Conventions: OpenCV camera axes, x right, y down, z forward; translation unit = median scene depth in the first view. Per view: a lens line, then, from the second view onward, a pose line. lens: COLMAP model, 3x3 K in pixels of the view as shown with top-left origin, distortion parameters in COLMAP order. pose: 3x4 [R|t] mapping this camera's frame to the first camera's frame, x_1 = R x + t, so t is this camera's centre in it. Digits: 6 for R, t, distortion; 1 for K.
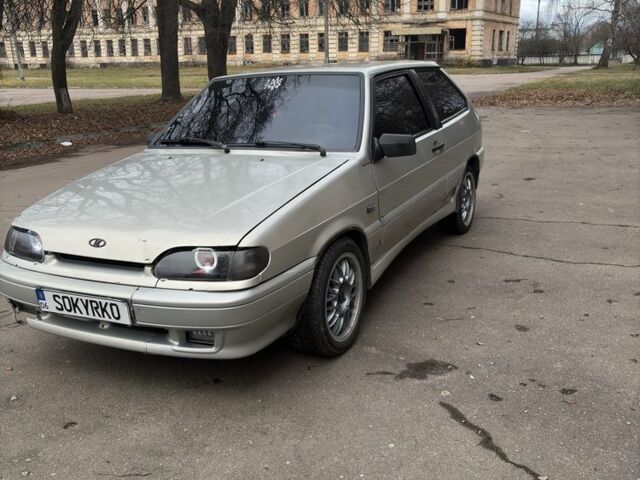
lens RADIAL K [[621.9, 0, 318.9], [0, 621.9, 253.7], [0, 0, 1]] dist [0.009505, -0.002214]
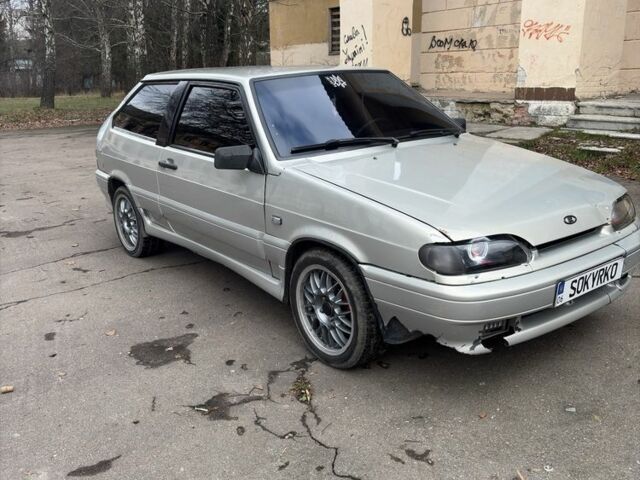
lens RADIAL K [[627.8, 0, 320.0], [0, 627.8, 240.0], [0, 0, 1]] dist [0.011723, 0.001057]
pose [[0.455542, -0.211441, 0.864739, -1.342657], [0.272007, 0.957988, 0.090949, -0.177630], [-0.847640, 0.193784, 0.493917, 0.787448]]
